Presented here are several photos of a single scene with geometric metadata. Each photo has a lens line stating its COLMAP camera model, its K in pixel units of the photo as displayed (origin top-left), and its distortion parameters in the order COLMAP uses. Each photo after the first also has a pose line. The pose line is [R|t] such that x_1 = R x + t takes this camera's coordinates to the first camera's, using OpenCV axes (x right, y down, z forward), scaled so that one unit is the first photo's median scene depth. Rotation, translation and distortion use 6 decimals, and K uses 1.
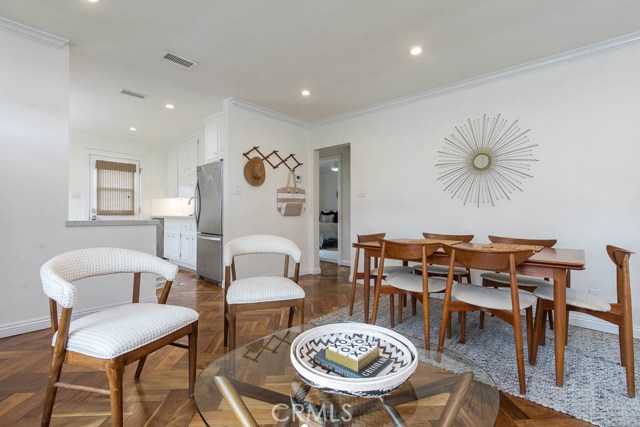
lens RADIAL K [[292.0, 0, 322.6], [0, 292.0, 215.8], [0, 0, 1]] dist [-0.001135, -0.001271]
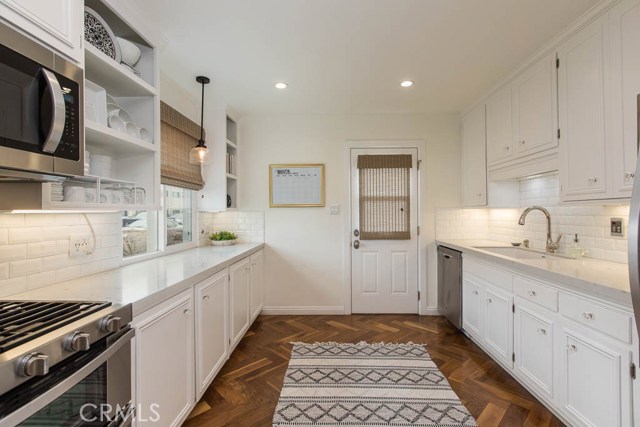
lens RADIAL K [[292.0, 0, 321.0], [0, 292.0, 213.0], [0, 0, 1]] dist [-0.001135, -0.001271]
pose [[0.639961, -0.009062, -0.768354, -0.328506], [0.006591, 0.999958, -0.006303, -0.058417], [0.768379, -0.001031, 0.639994, 0.518371]]
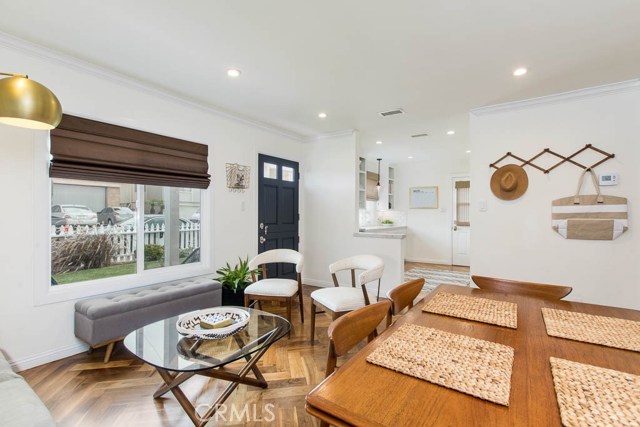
lens RADIAL K [[292.0, 0, 322.7], [0, 292.0, 211.8], [0, 0, 1]] dist [-0.001135, -0.001271]
pose [[0.136873, -0.013344, -0.990499, 0.376776], [-0.010629, 0.999832, -0.014938, -0.037091], [0.990532, 0.012572, 0.136708, 0.269549]]
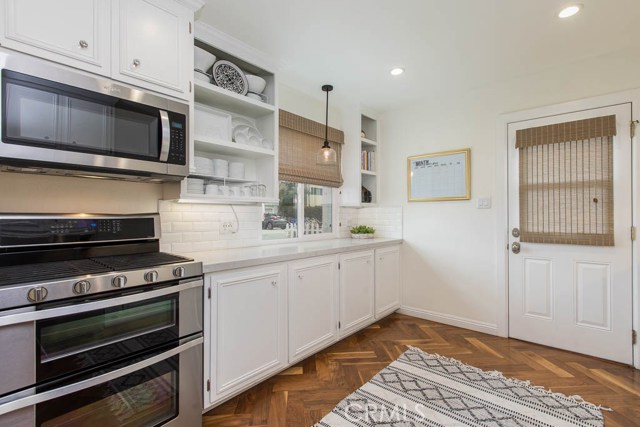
lens RADIAL K [[292.0, 0, 318.0], [0, 292.0, 213.6], [0, 0, 1]] dist [-0.001135, -0.001271]
pose [[0.000493, -0.011773, -0.999931, -0.280759], [-0.004588, 0.999920, -0.011775, -0.042558], [0.999989, 0.004594, 0.000439, 0.661198]]
